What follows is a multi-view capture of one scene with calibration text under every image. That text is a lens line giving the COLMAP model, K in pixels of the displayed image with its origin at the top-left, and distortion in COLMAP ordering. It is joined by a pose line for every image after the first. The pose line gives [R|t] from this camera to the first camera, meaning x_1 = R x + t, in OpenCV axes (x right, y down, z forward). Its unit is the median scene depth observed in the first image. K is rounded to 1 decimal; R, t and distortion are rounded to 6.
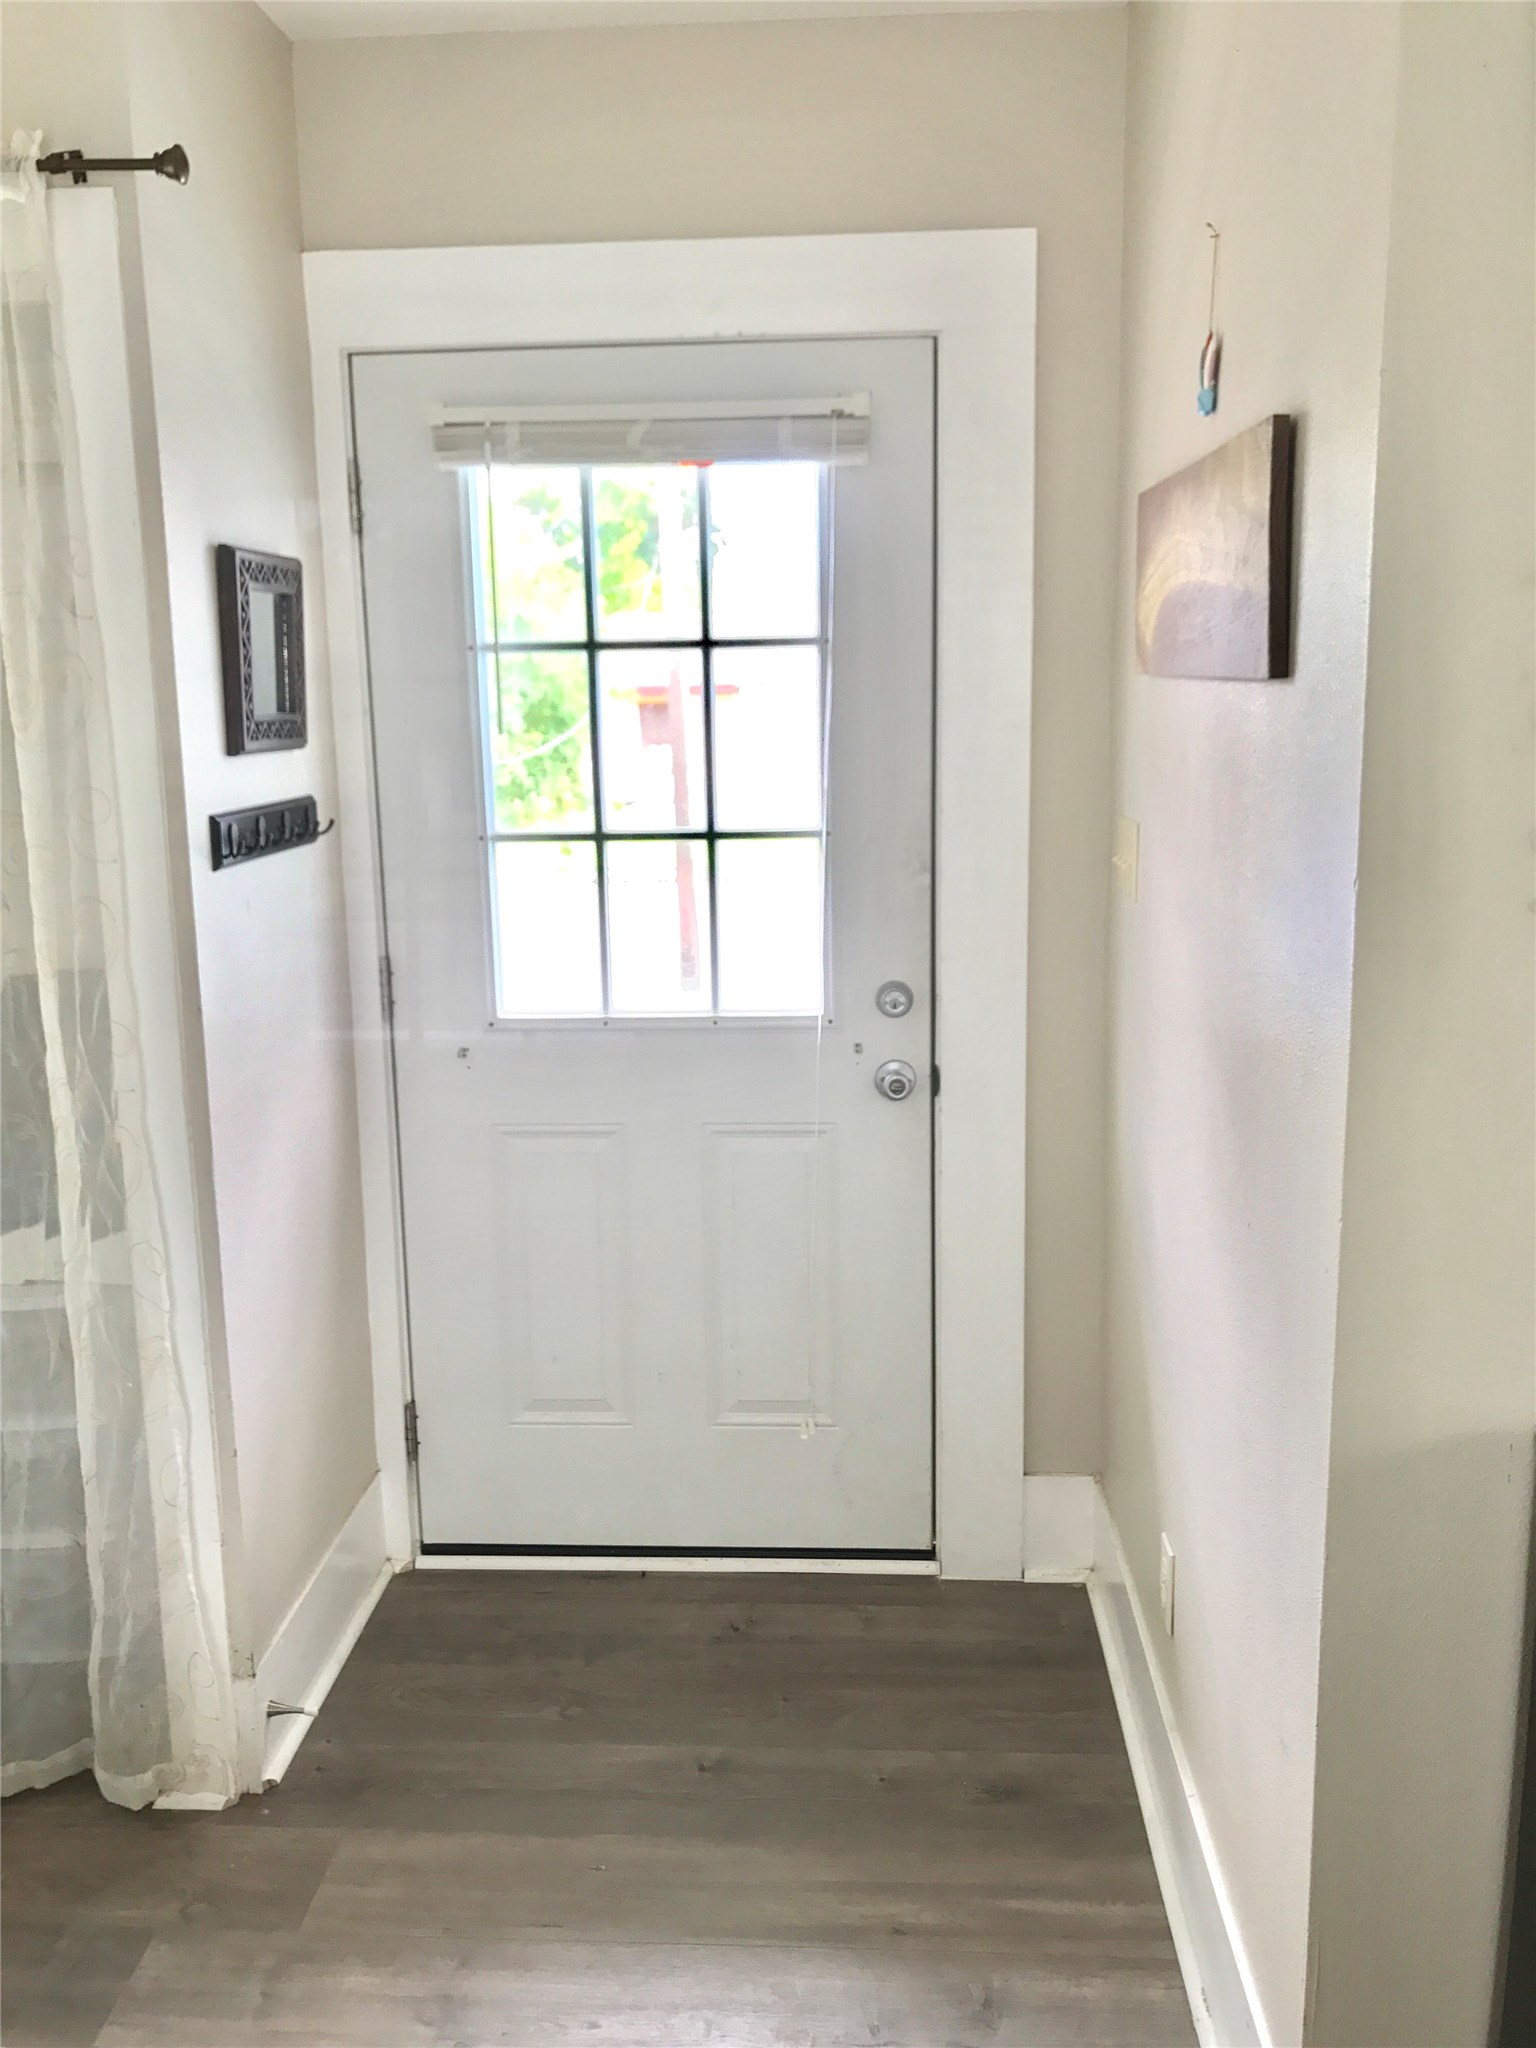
lens RADIAL K [[1763.2, 0, 768.0], [0, 1763.2, 1024.0], [0, 0, 1]] dist [0.015048, 0.010028]
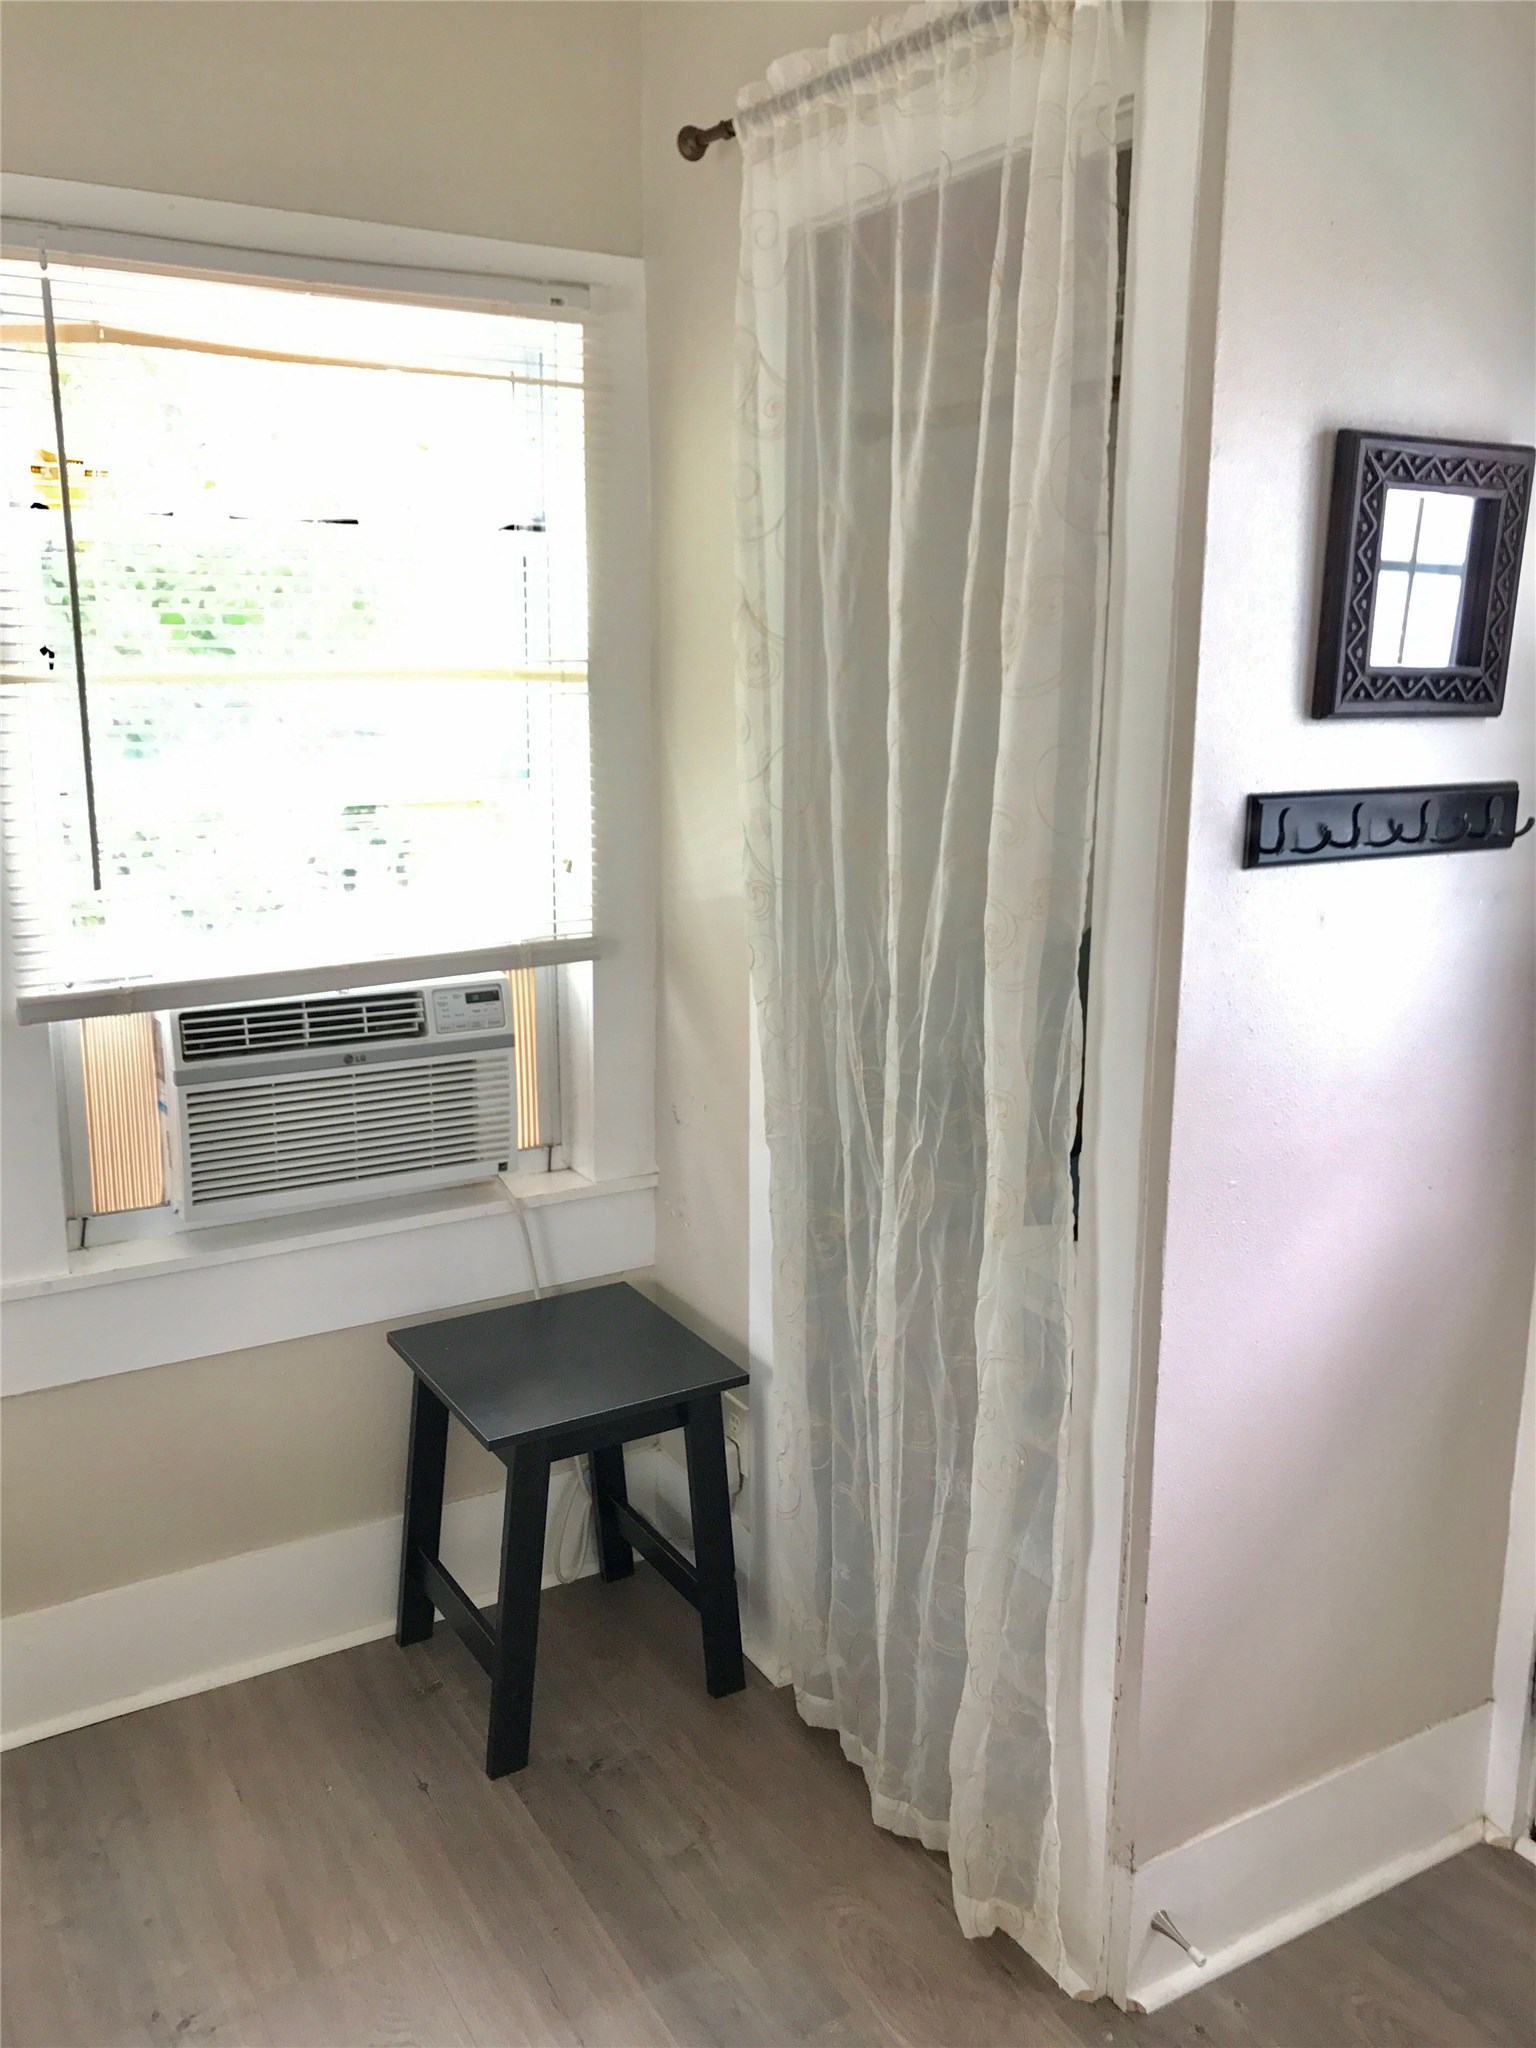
lens RADIAL K [[1763.2, 0, 768.0], [0, 1763.2, 1024.0], [0, 0, 1]] dist [0.015048, 0.010028]
pose [[0.562062, 0.193531, -0.804134, 0.178390], [-0.173350, 0.978210, 0.114259, -0.065720], [0.808725, 0.075176, 0.583364, 0.355898]]
